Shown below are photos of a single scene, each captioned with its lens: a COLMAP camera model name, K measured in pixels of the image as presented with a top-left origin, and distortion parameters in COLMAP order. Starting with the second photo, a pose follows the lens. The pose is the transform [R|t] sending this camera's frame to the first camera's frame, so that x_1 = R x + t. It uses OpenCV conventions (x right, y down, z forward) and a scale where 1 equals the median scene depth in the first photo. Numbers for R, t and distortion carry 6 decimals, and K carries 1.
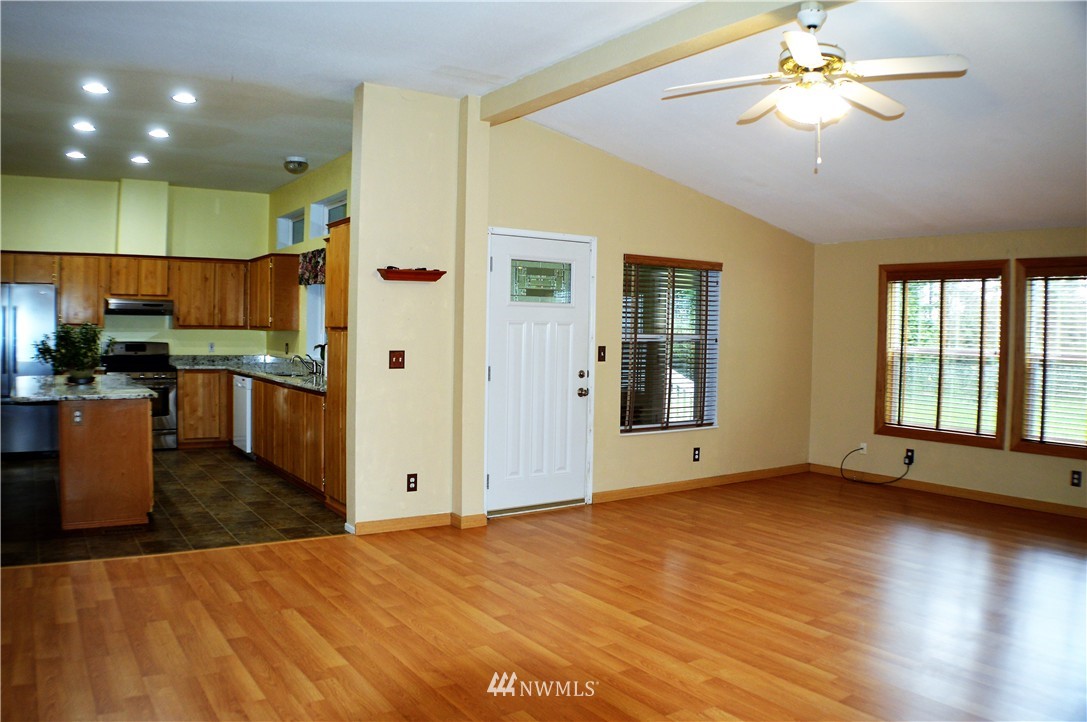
lens RADIAL K [[823.0, 0, 541.2], [0, 823.0, 342.9], [0, 0, 1]] dist [-0.181576, 0.032860]
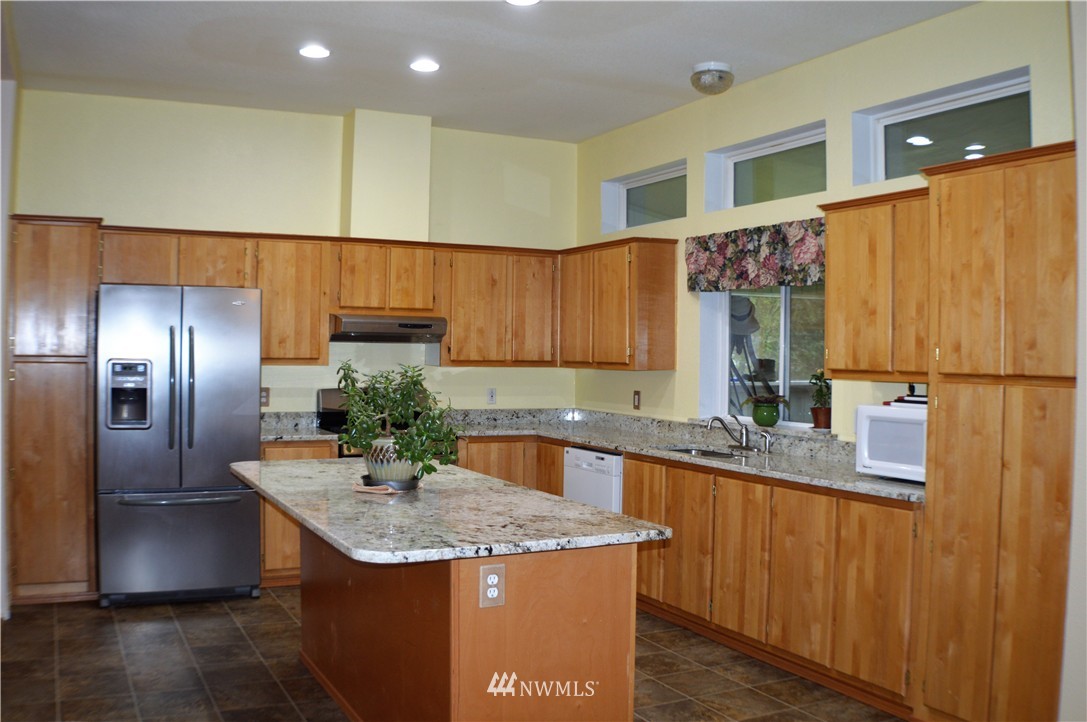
lens RADIAL K [[1049.0, 0, 586.0], [0, 1049.0, 330.7], [0, 0, 1]] dist [-0.043172, 0.000000]
pose [[0.994920, -0.005869, -0.100499, -0.331910], [0.002282, 0.999358, -0.035765, -0.019208], [0.100645, 0.035354, 0.994294, 0.278726]]
